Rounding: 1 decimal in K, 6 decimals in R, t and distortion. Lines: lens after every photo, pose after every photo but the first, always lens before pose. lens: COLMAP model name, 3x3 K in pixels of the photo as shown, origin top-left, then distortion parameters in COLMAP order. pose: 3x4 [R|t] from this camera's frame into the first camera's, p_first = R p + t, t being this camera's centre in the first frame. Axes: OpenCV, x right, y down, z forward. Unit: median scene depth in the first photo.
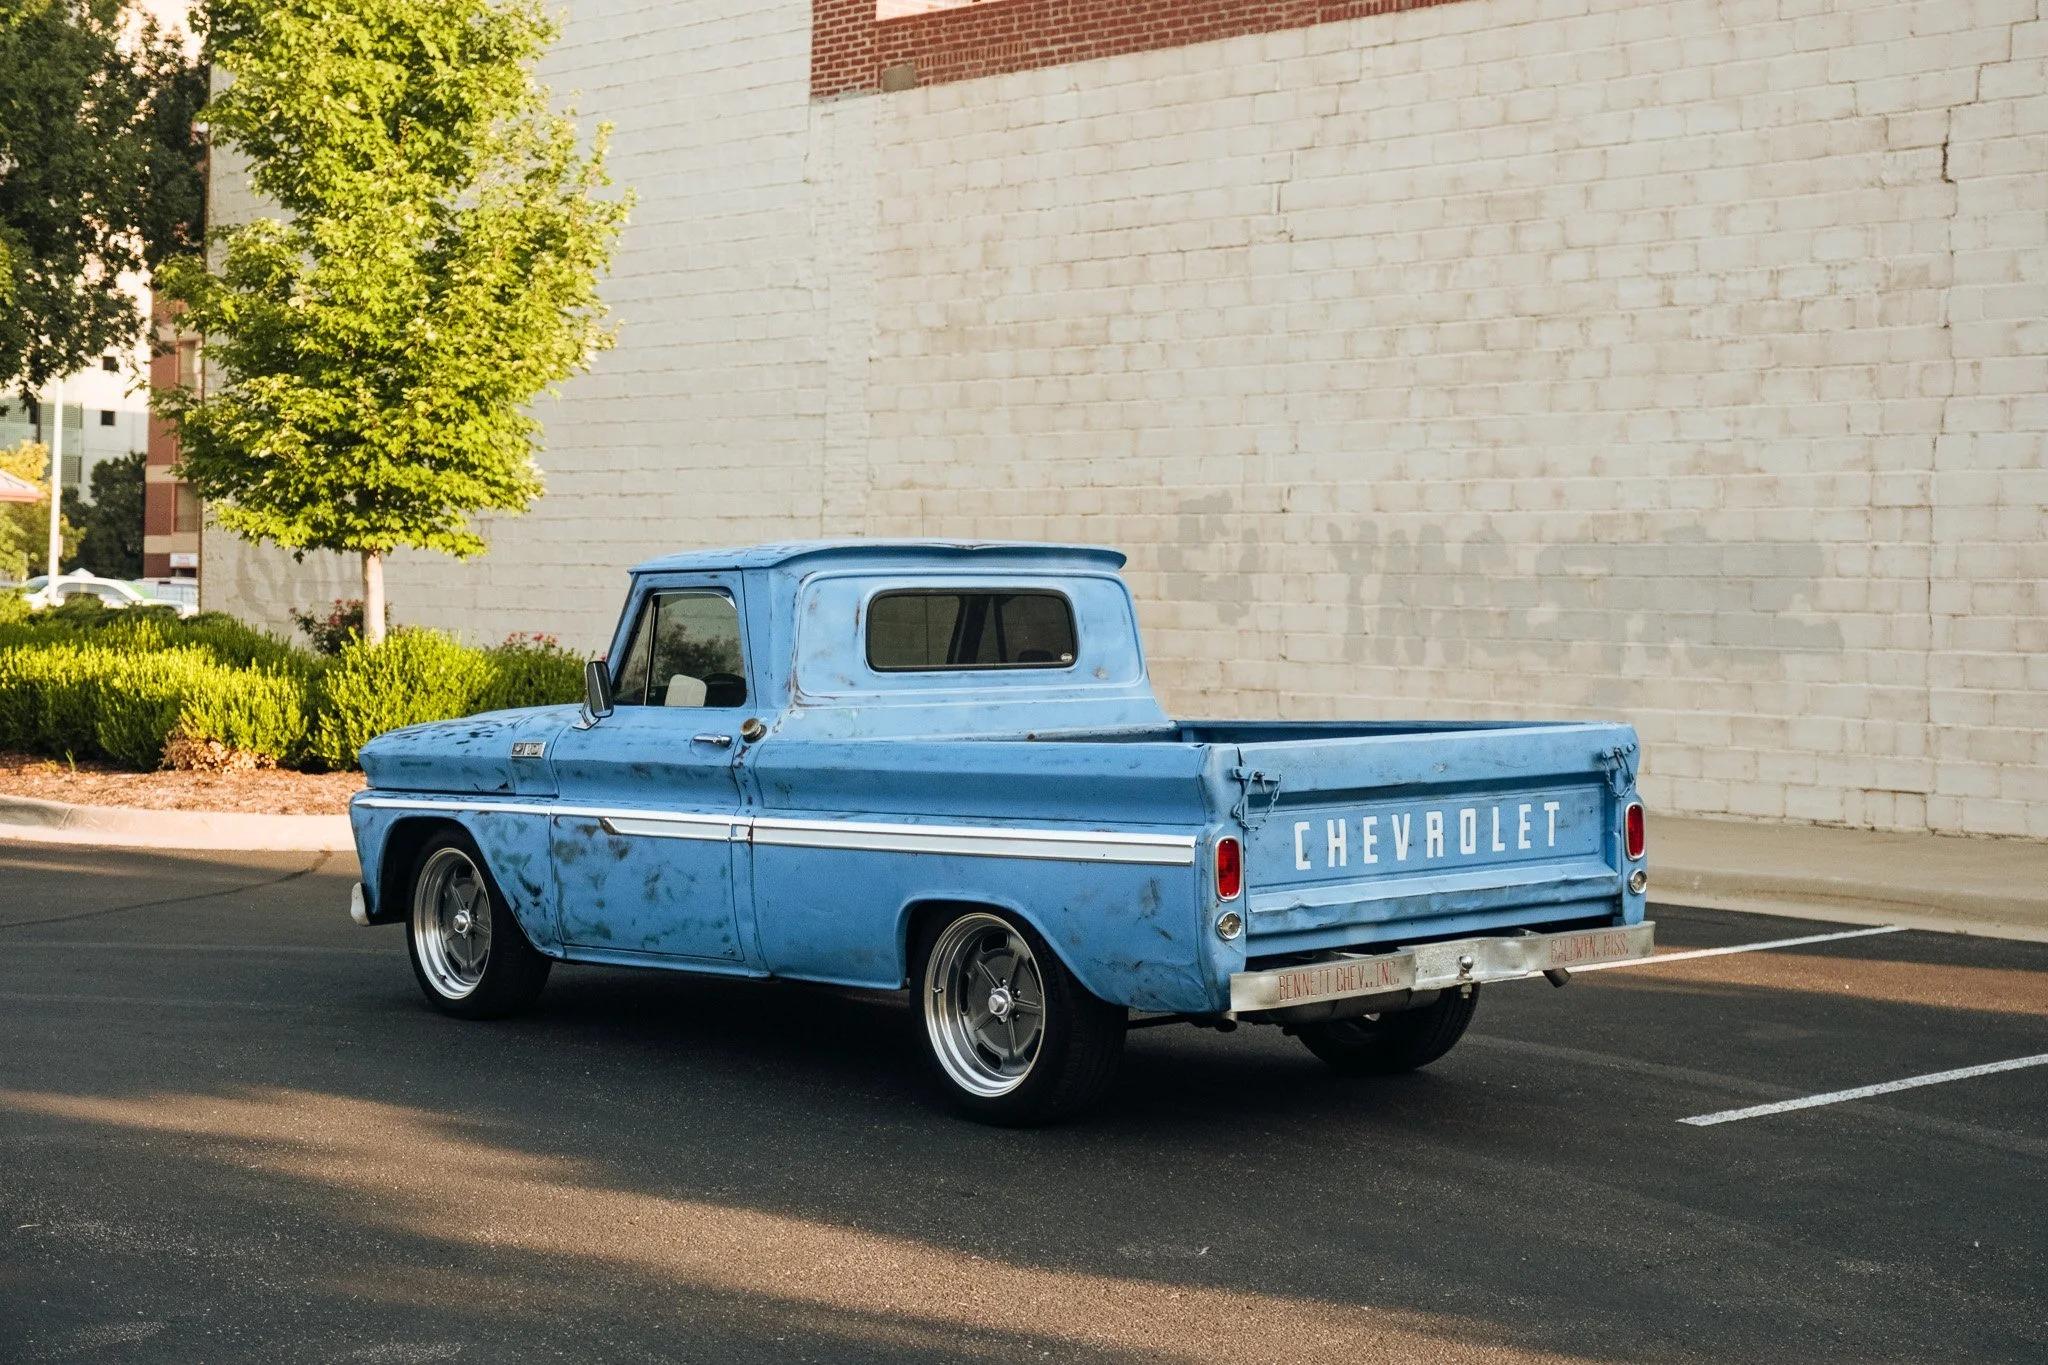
lens RADIAL K [[3346.3, 0, 1020.1], [0, 3346.3, 679.2], [0, 0, 1]] dist [0.063756, 0.000000]
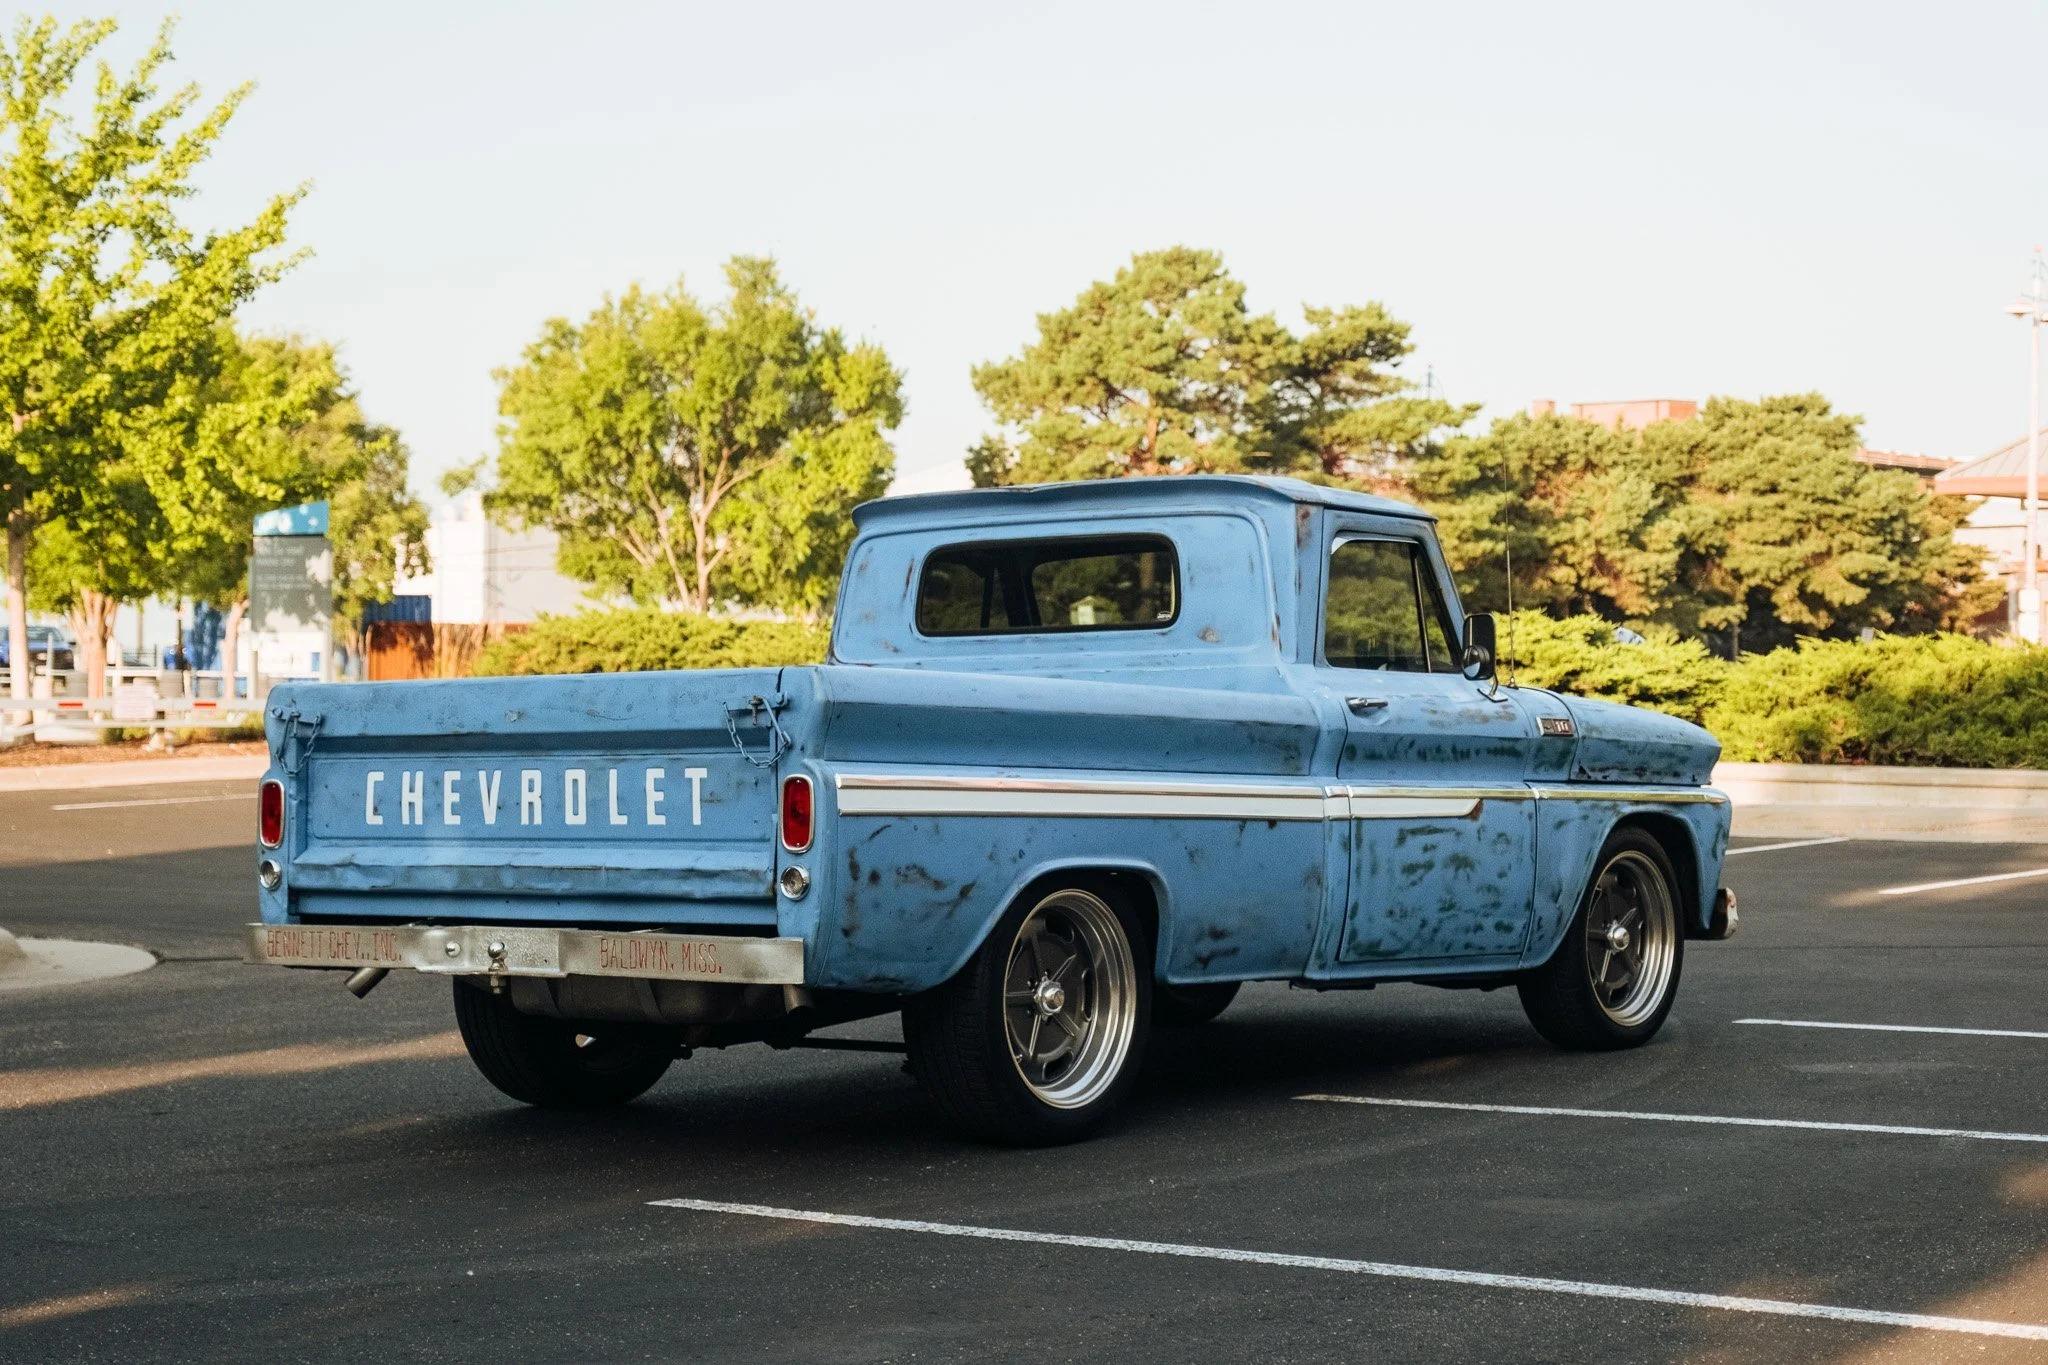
lens RADIAL K [[3684.2, 0, 1021.8], [0, 3684.2, 683.7], [0, 0, 1]] dist [-0.049556, 0.000000]
pose [[0.171566, -0.018352, -0.985002, 0.886057], [-0.021271, 0.999524, -0.022328, 0.030345], [0.984943, 0.024783, 0.171094, 0.813843]]
